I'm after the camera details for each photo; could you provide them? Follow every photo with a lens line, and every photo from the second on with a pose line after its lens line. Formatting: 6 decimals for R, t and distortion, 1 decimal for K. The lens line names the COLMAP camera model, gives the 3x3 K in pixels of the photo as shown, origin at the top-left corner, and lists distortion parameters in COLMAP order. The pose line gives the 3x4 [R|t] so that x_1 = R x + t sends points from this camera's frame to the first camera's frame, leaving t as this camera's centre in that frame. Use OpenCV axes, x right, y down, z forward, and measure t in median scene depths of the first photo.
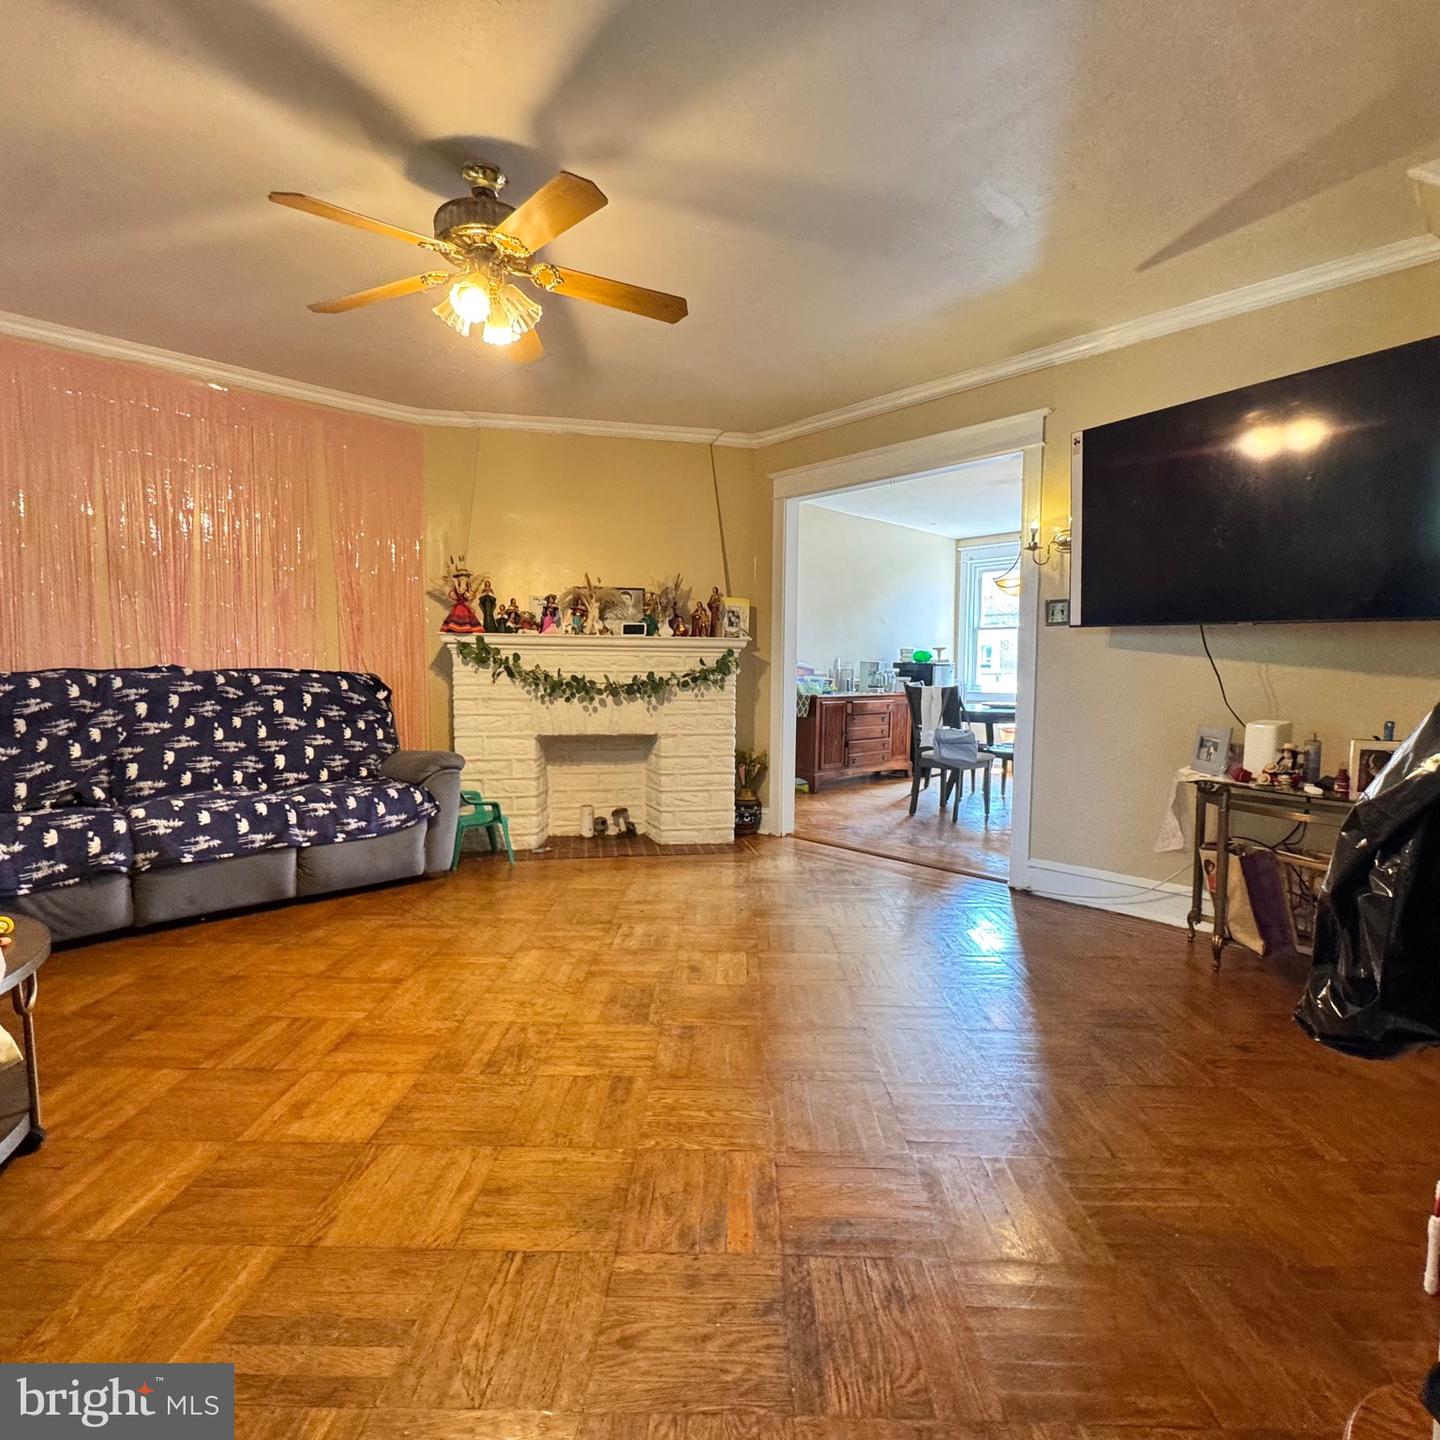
lens RADIAL K [[770.0, 0, 720.0], [0, 770.0, 720.0], [0, 0, 1]] dist [-0.001317, -0.001327]
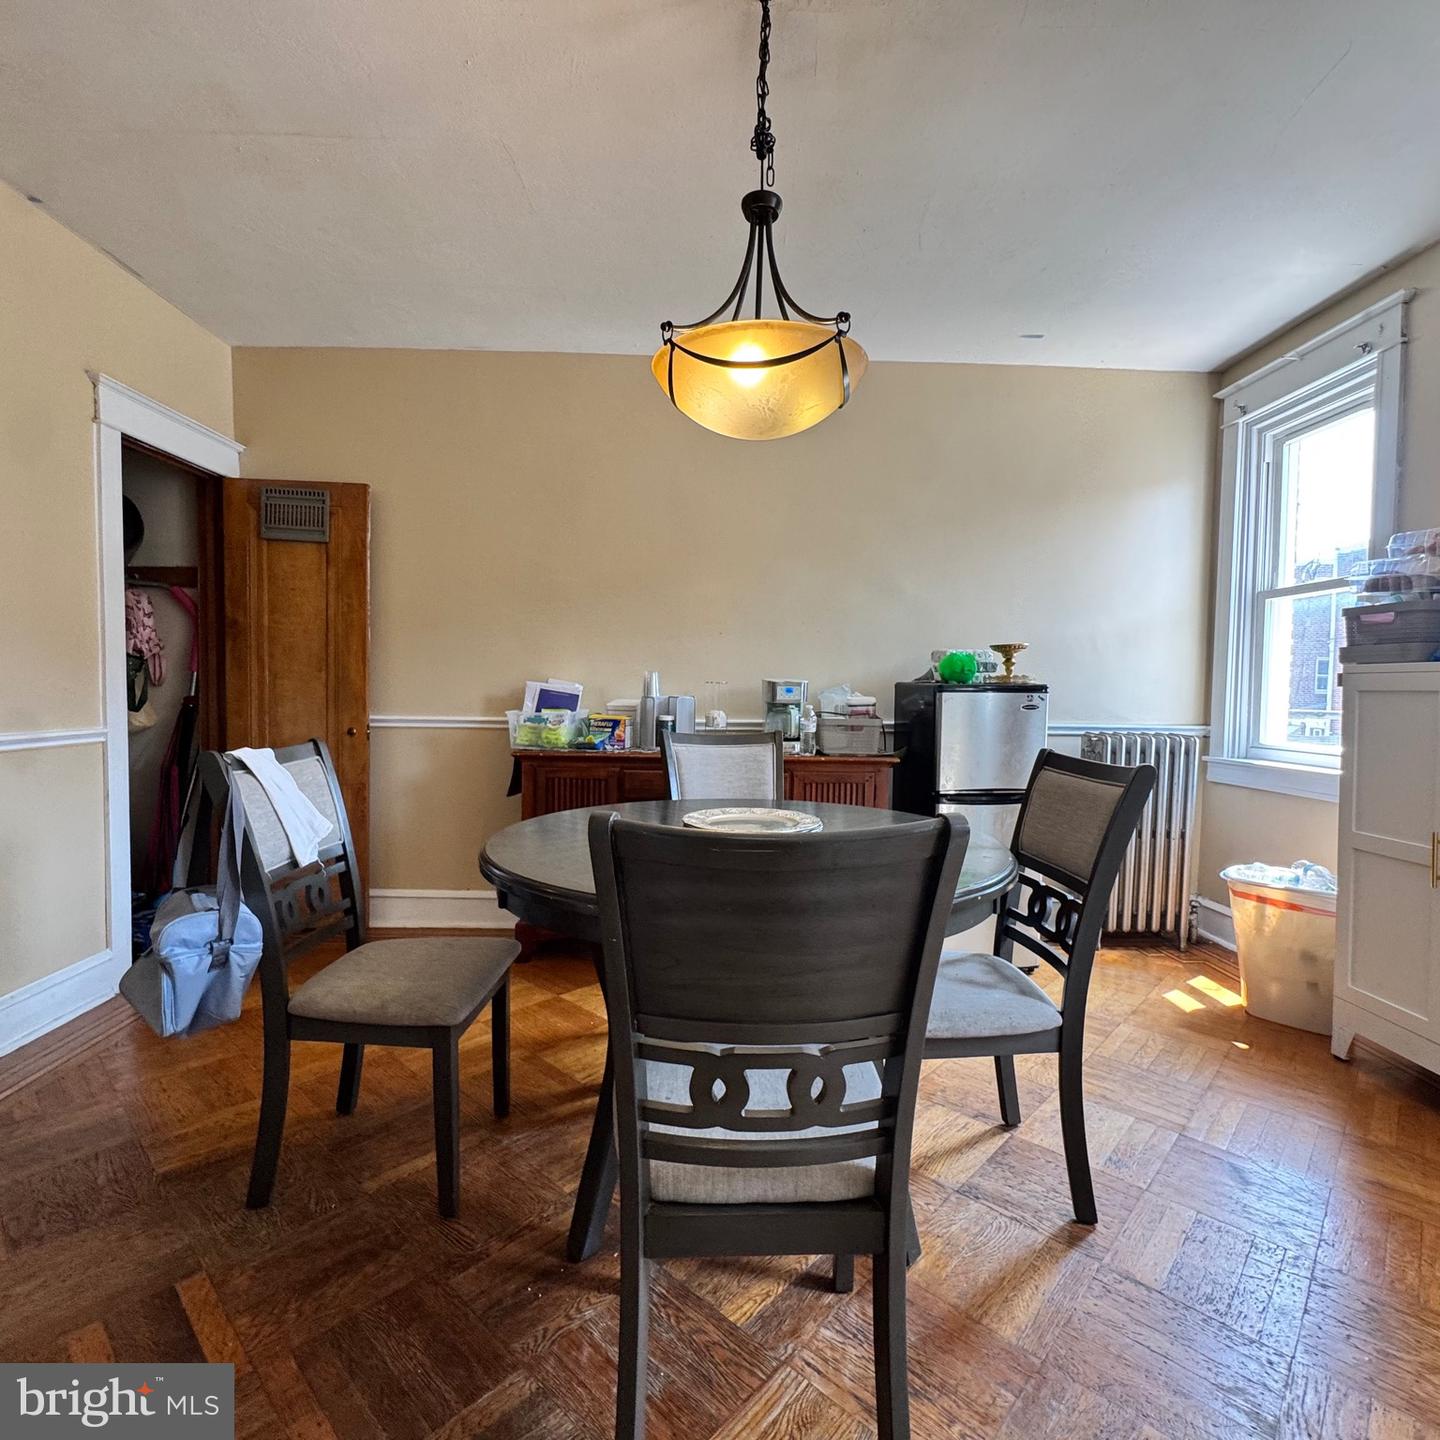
lens RADIAL K [[770.0, 0, 720.0], [0, 770.0, 720.0], [0, 0, 1]] dist [-0.001317, -0.001327]
pose [[0.737693, 0.034477, -0.674256, 0.442808], [-0.055614, 0.998404, -0.009795, -0.044583], [0.672842, 0.044724, 0.738433, 0.620803]]
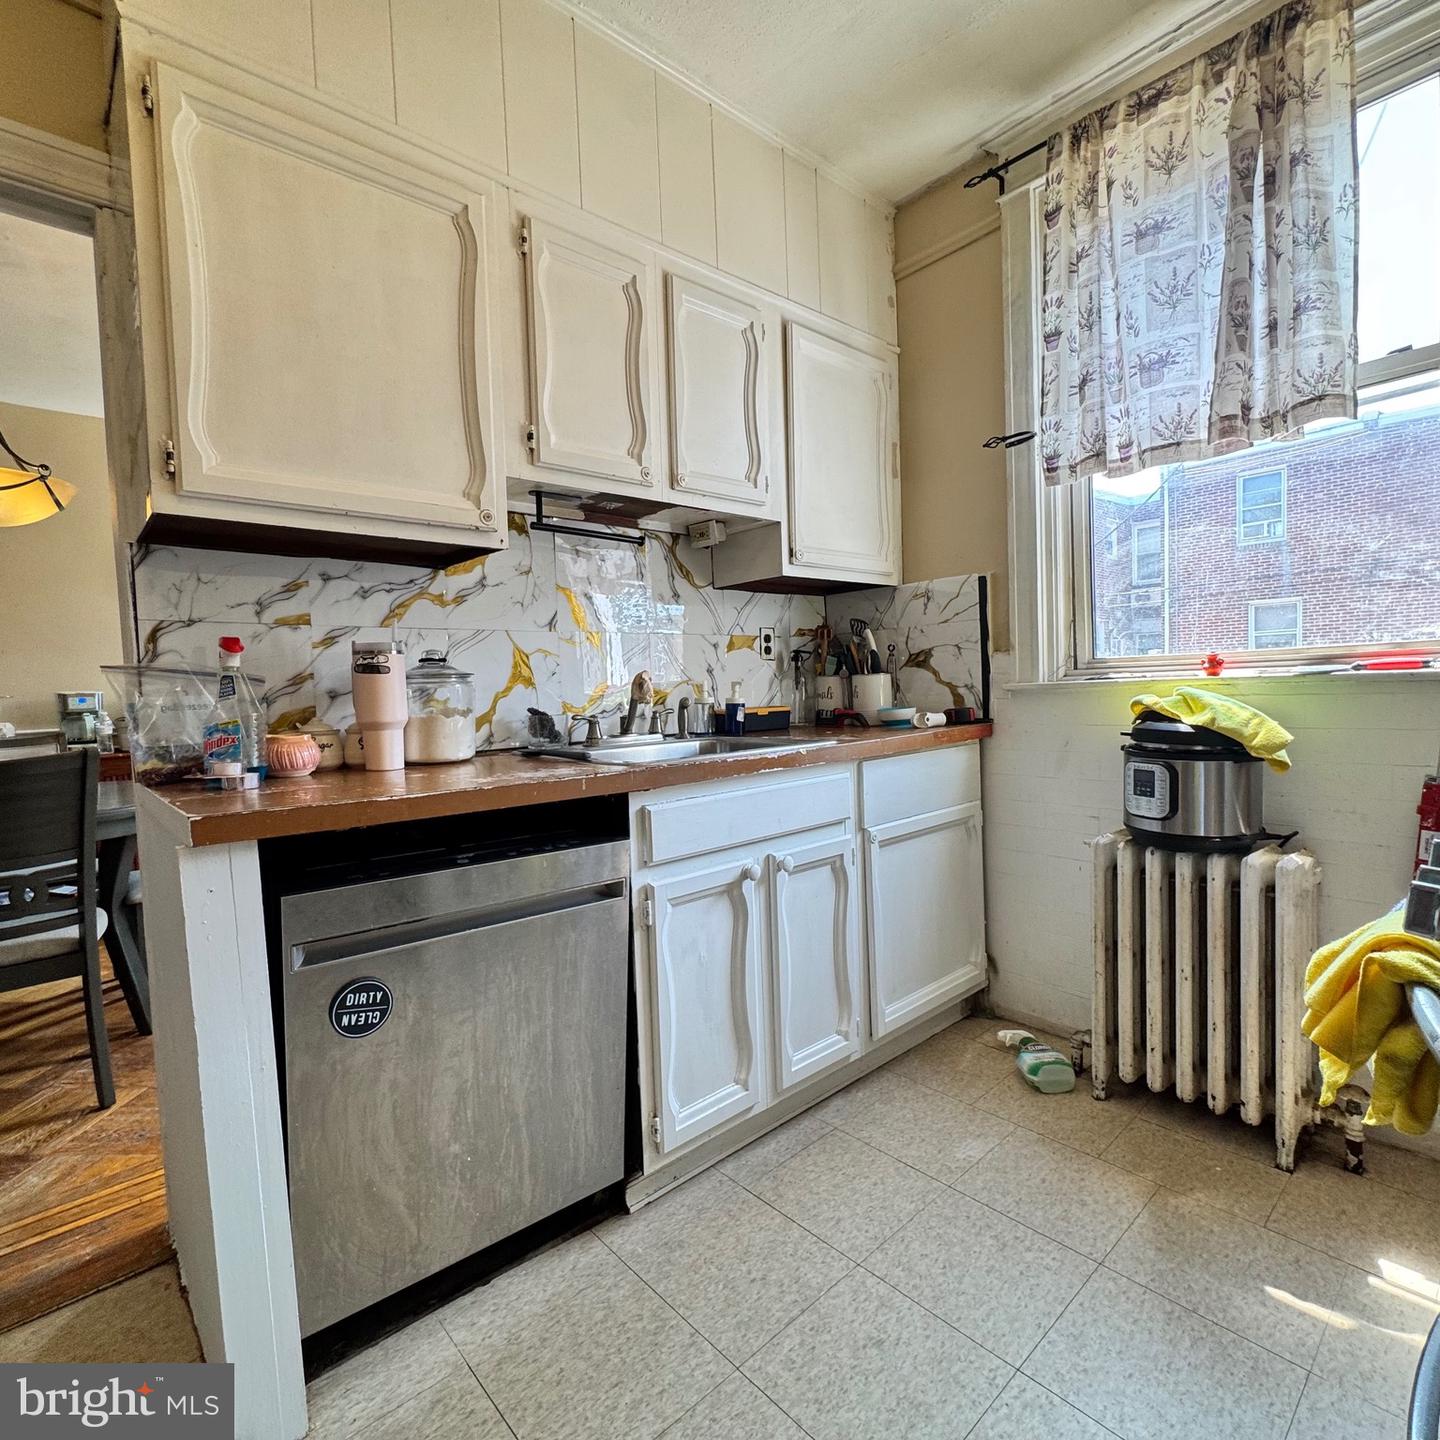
lens RADIAL K [[770.0, 0, 720.0], [0, 770.0, 720.0], [0, 0, 1]] dist [-0.001317, -0.001327]
pose [[0.998415, -0.039312, -0.040266, 0.606300], [0.038357, 0.998971, -0.024215, -0.027800], [0.041177, 0.022632, 0.998896, 0.487165]]
